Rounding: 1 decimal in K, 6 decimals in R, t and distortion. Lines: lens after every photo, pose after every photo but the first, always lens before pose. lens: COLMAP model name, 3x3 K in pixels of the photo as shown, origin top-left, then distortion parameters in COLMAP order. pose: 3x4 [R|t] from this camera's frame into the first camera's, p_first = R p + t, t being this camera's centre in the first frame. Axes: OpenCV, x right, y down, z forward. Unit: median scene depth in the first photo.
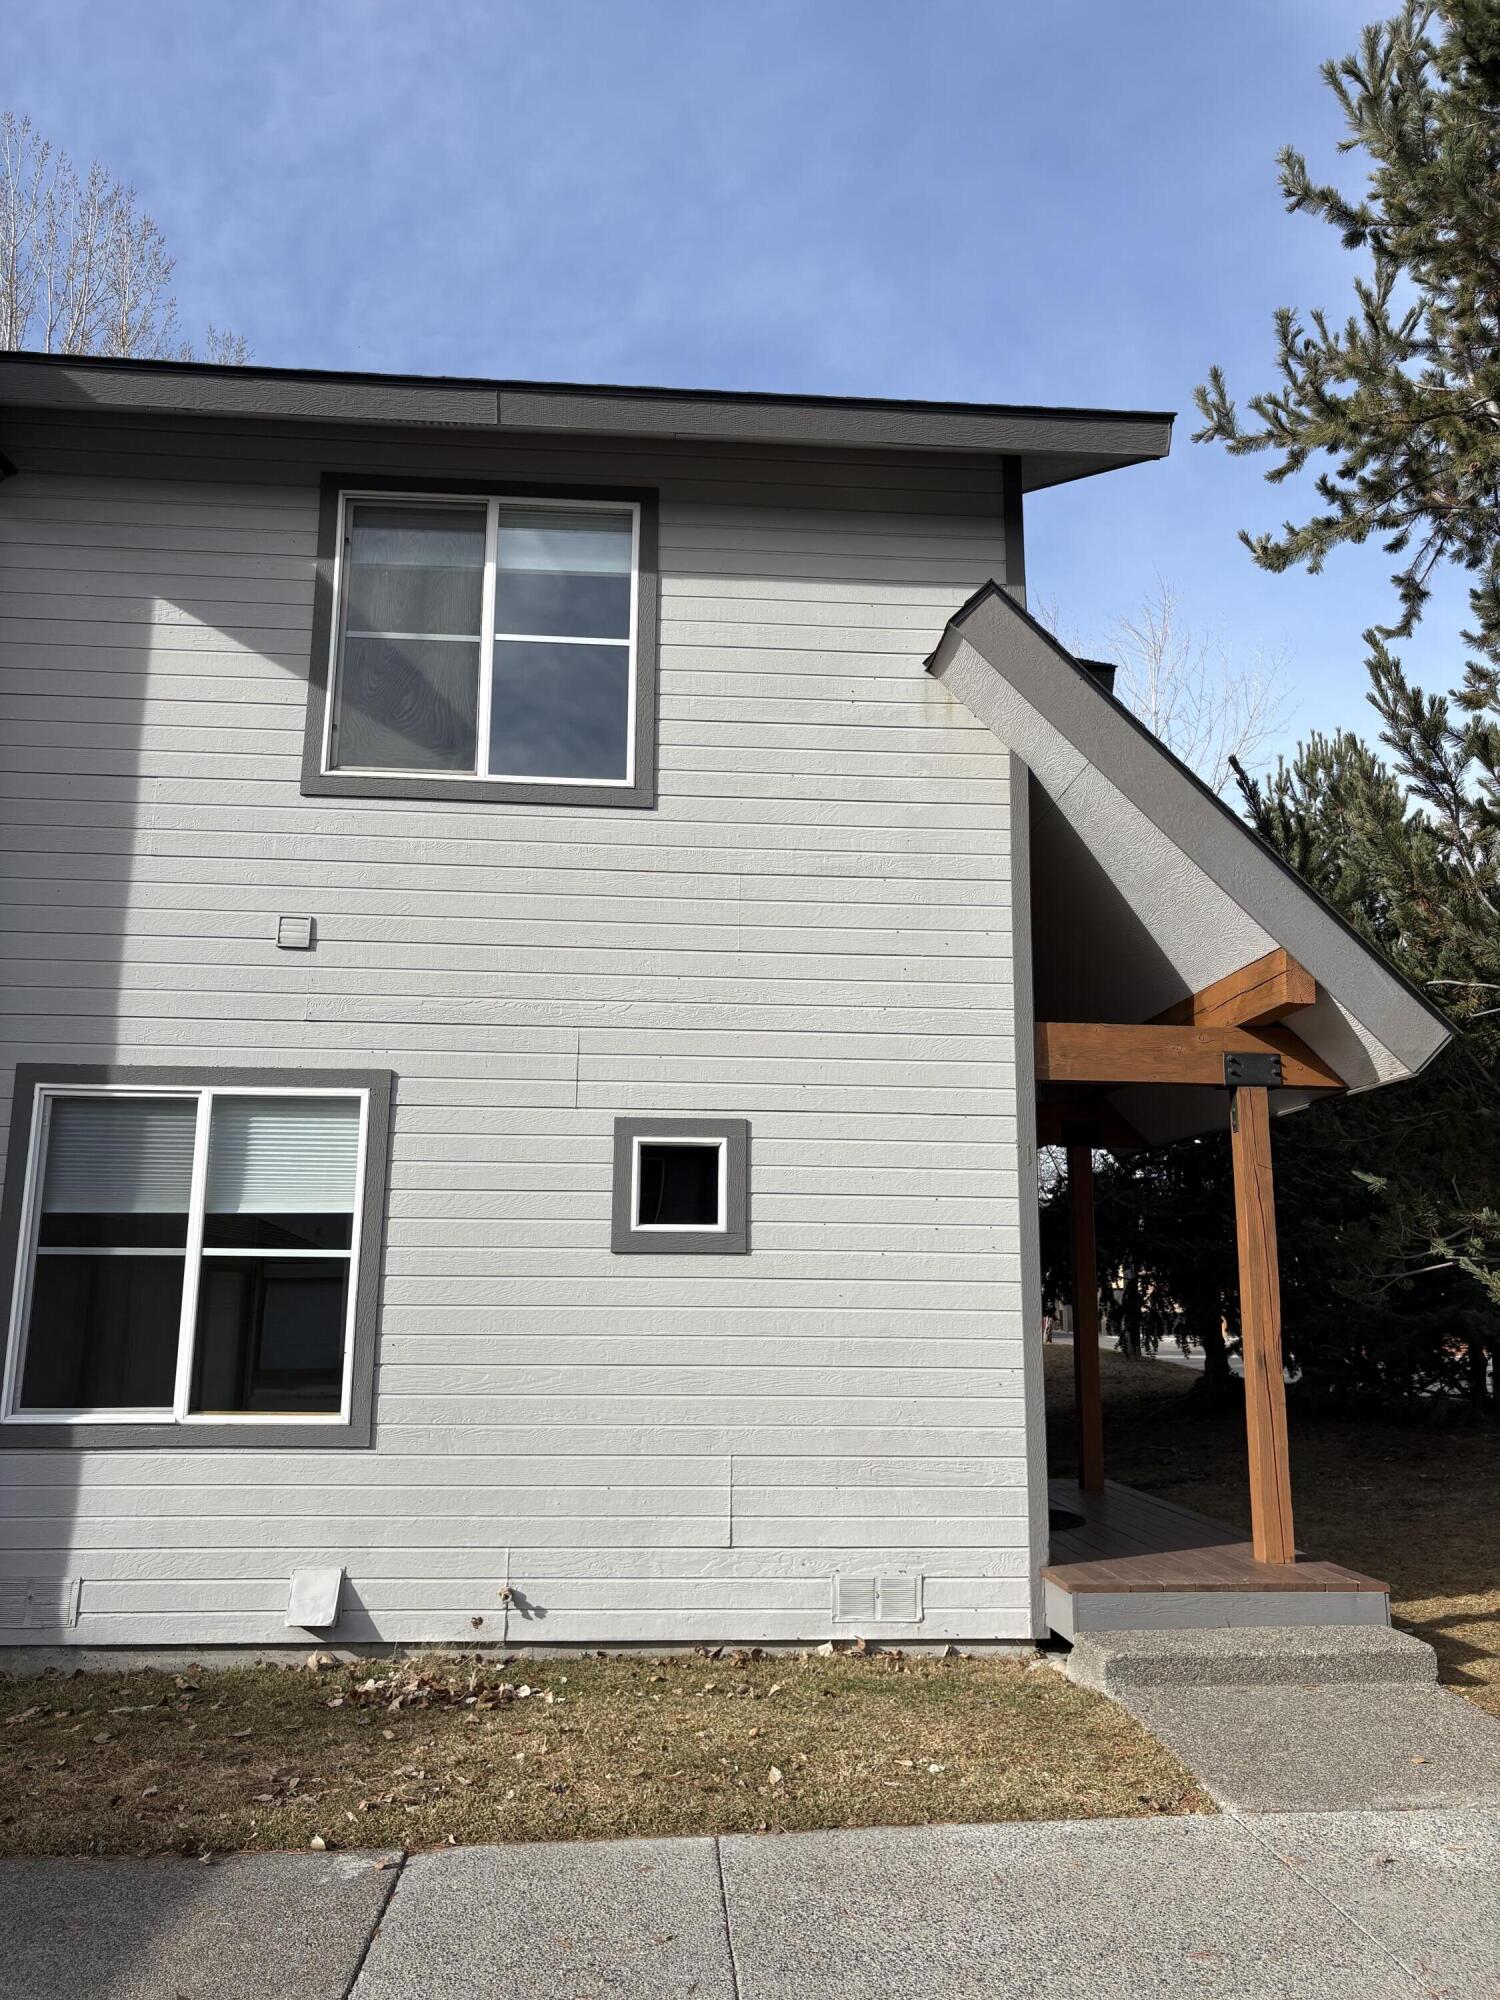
lens RADIAL K [[1525.5, 0, 746.0], [0, 1525.5, 1001.1], [0, 0, 1]] dist [0.014578, 0.001637]
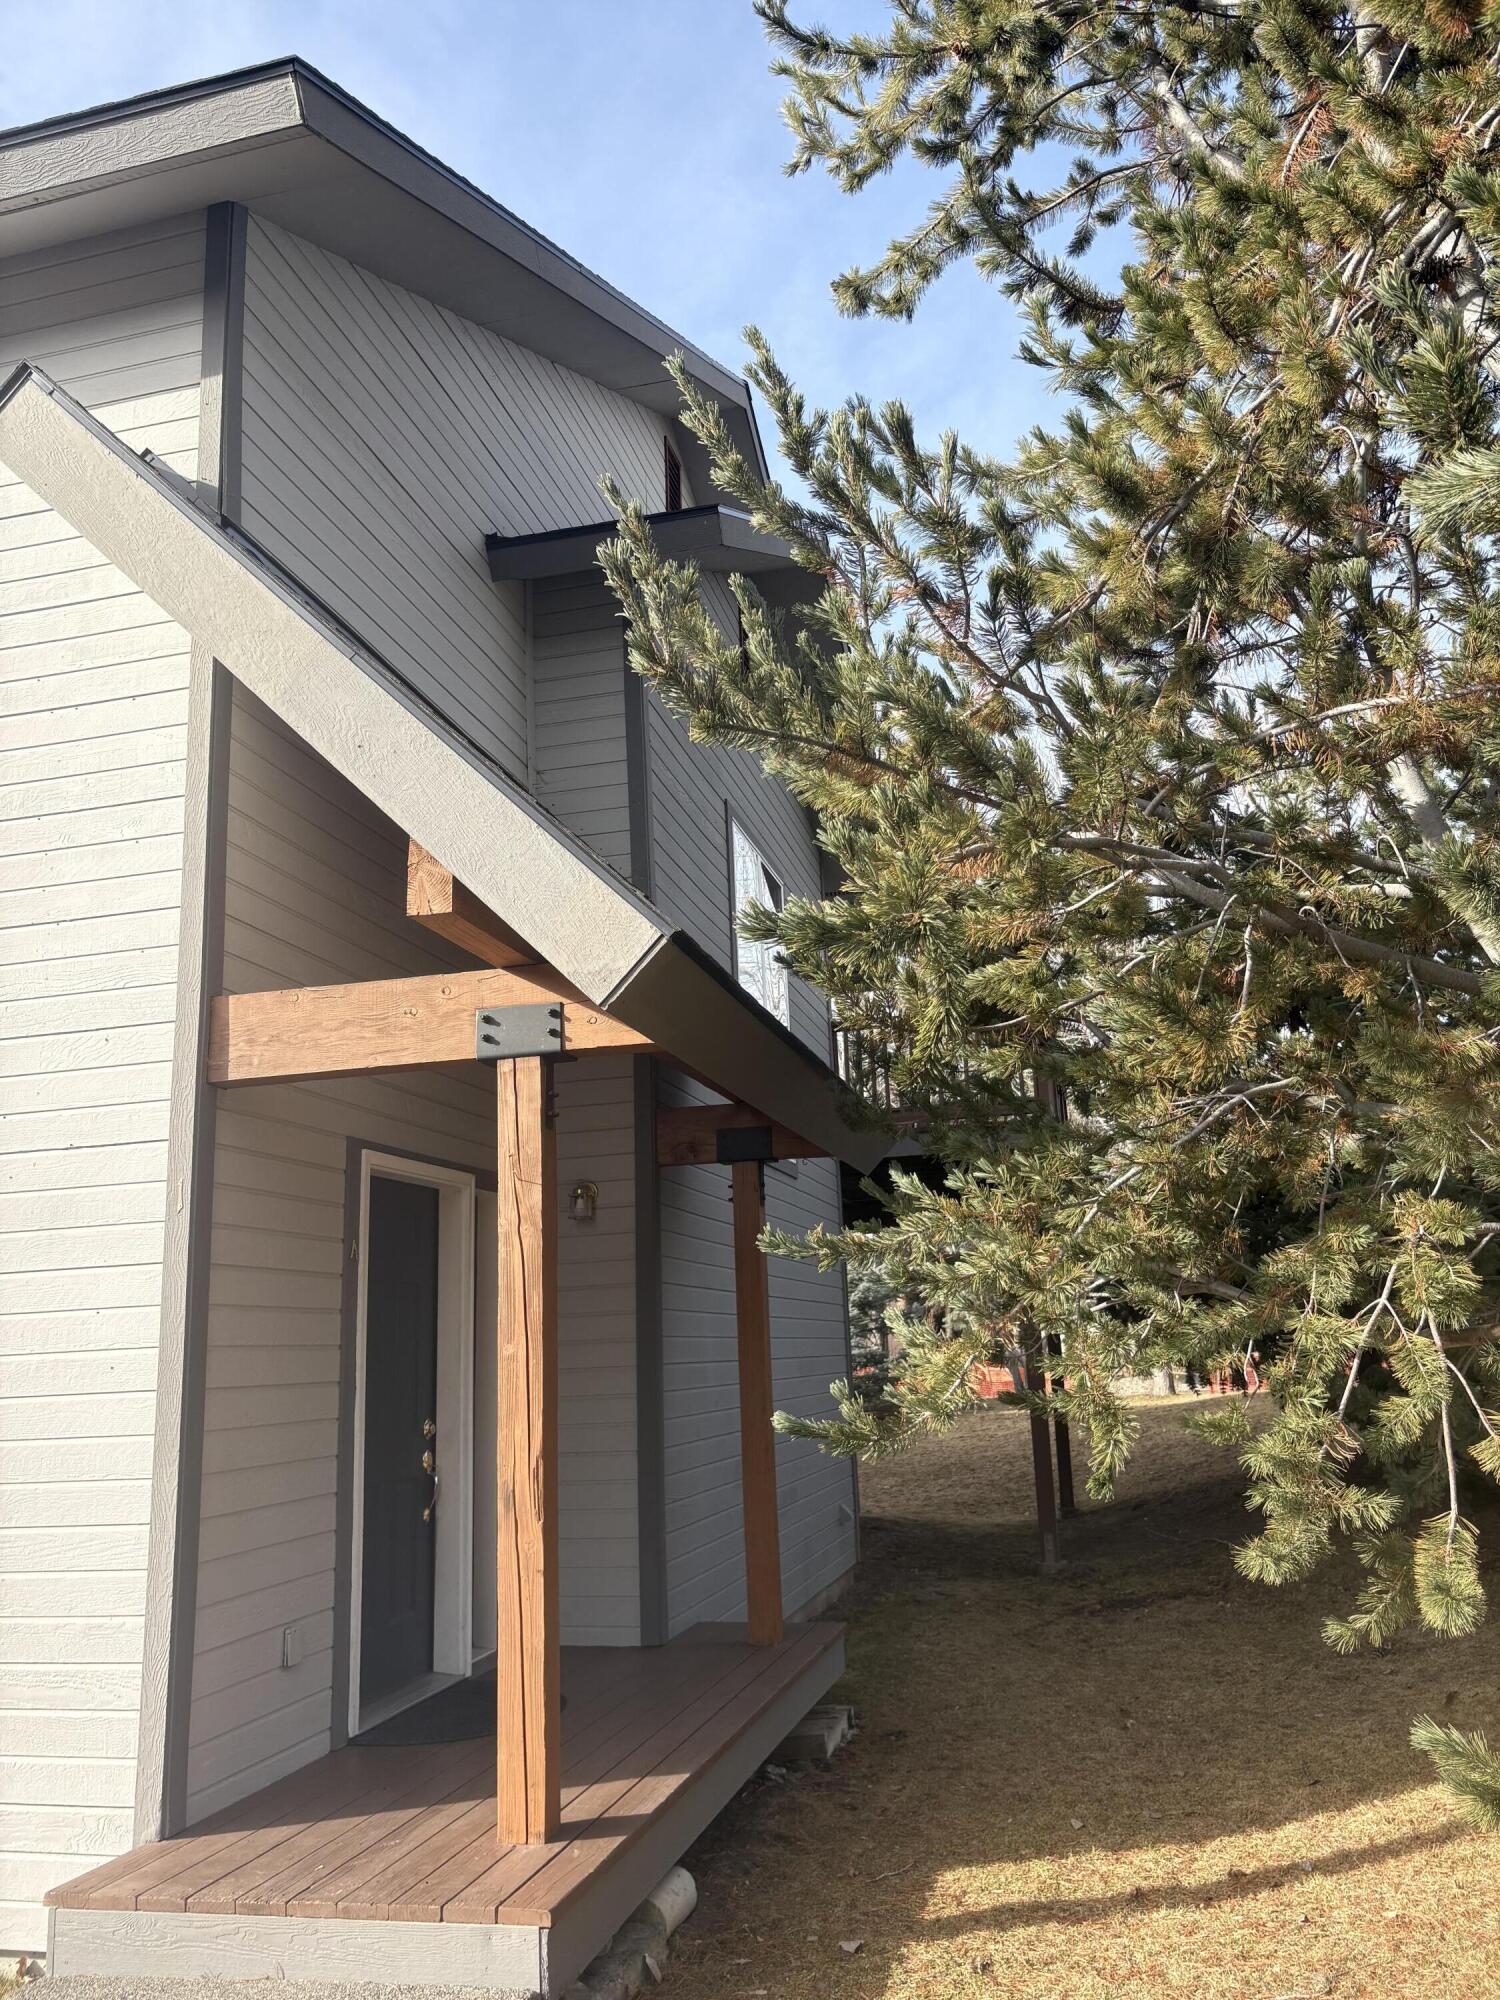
lens RADIAL K [[1525.5, 0, 748.8], [0, 1525.5, 1005.4], [0, 0, 1]] dist [0.014578, 0.001637]
pose [[0.949220, -0.116865, -0.292104, 0.609916], [0.109289, 0.993115, -0.042180, 0.071730], [0.295022, 0.008114, 0.955456, 0.423671]]
